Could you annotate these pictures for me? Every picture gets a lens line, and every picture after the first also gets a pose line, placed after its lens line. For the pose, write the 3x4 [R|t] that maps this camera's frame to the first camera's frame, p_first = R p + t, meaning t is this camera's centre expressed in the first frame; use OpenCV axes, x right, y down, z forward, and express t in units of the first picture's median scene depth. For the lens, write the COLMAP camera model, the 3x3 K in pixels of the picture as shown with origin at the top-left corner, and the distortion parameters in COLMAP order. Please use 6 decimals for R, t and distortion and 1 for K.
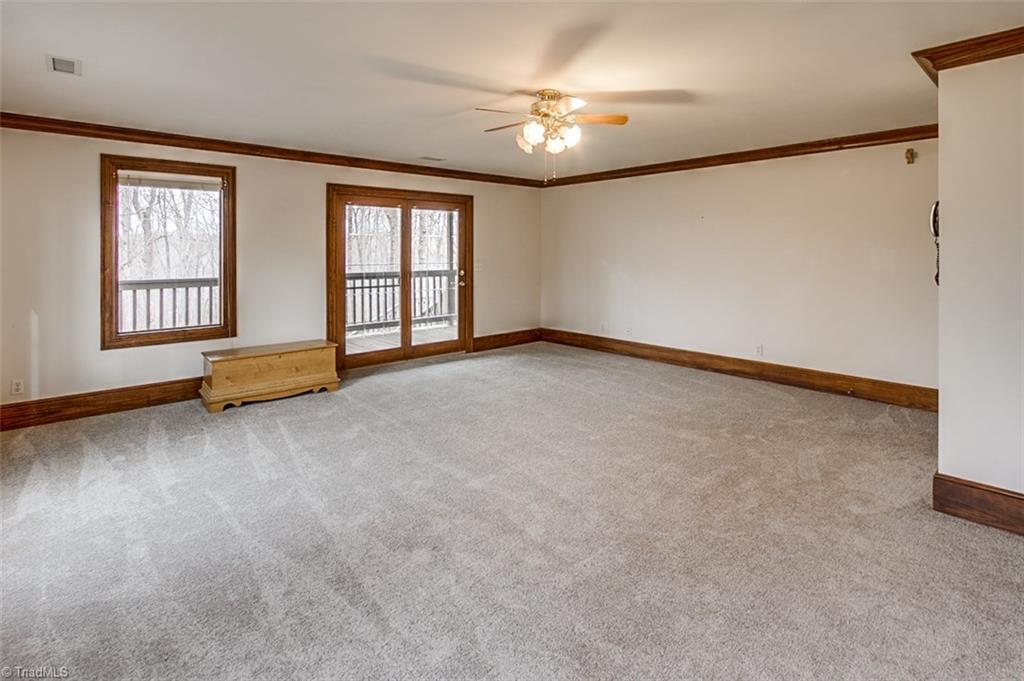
lens RADIAL K [[487.6, 0, 512.0], [0, 487.6, 340.5], [0, 0, 1]] dist [-0.000301, 0.000015]
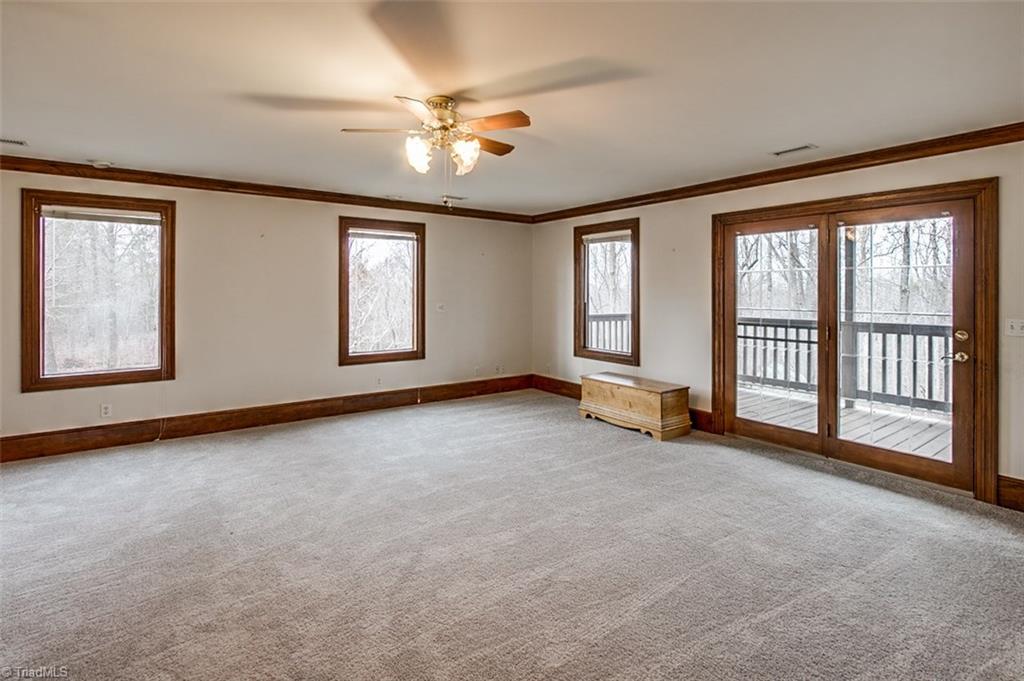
lens RADIAL K [[487.6, 0, 512.0], [0, 487.6, 340.5], [0, 0, 1]] dist [-0.000301, 0.000015]
pose [[-0.117251, 0.087393, -0.989250, 0.519911], [-0.177115, 0.978310, 0.107420, -0.121097], [0.977181, 0.187806, -0.099229, 0.713898]]
